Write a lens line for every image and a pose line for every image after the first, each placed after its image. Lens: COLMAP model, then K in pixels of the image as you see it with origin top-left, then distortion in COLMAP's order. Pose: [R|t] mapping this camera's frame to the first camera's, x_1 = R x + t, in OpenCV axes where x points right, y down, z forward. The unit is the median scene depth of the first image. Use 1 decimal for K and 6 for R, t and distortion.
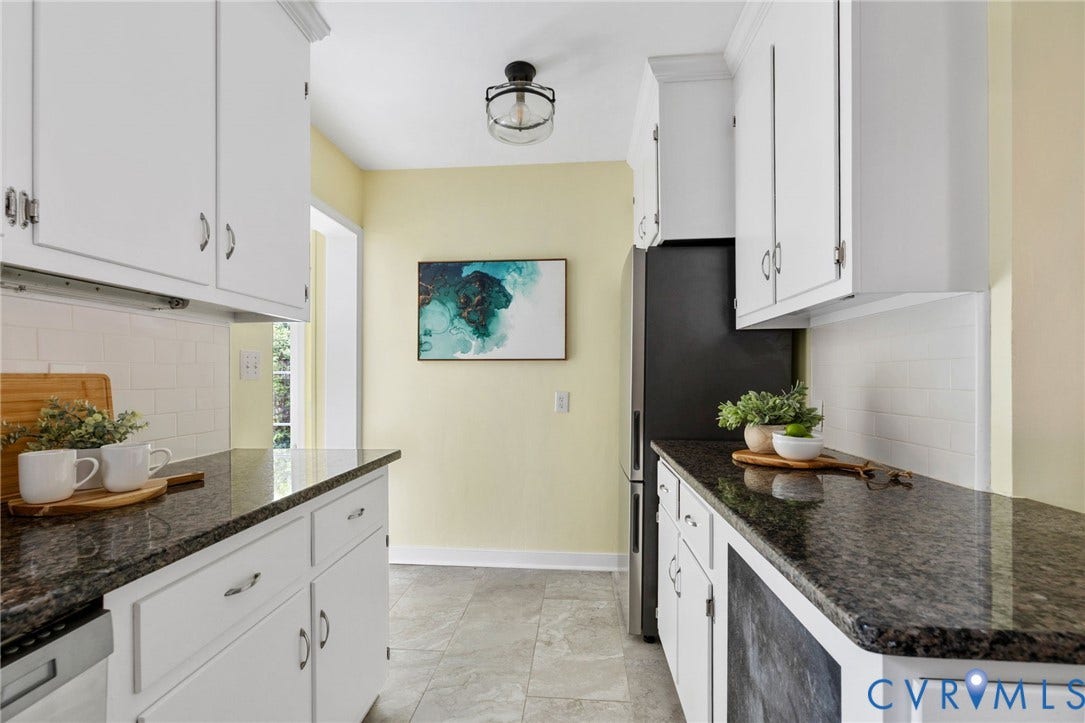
lens RADIAL K [[469.5, 0, 539.5], [0, 469.5, 375.6], [0, 0, 1]] dist [-0.001469, 0.000087]
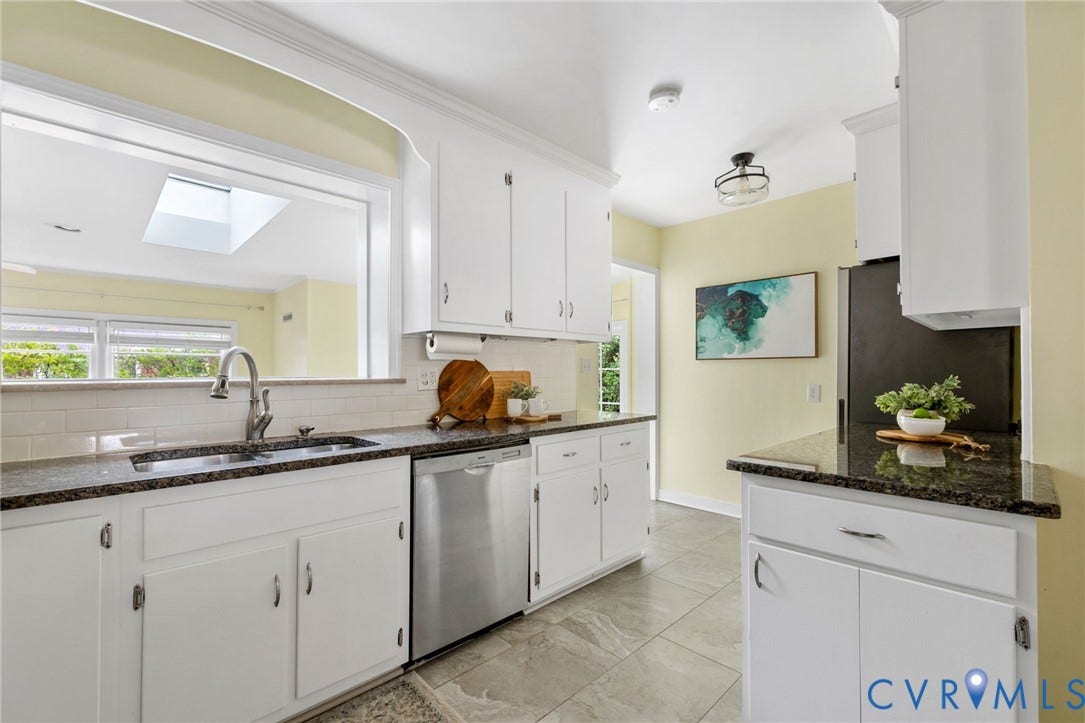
lens RADIAL K [[469.5, 0, 541.4], [0, 469.5, 365.9], [0, 0, 1]] dist [-0.001469, 0.000087]
pose [[0.754229, -0.008369, -0.656559, 0.306713], [0.003158, 0.999953, -0.009119, -0.003546], [0.656604, 0.004805, 0.754220, -0.338040]]
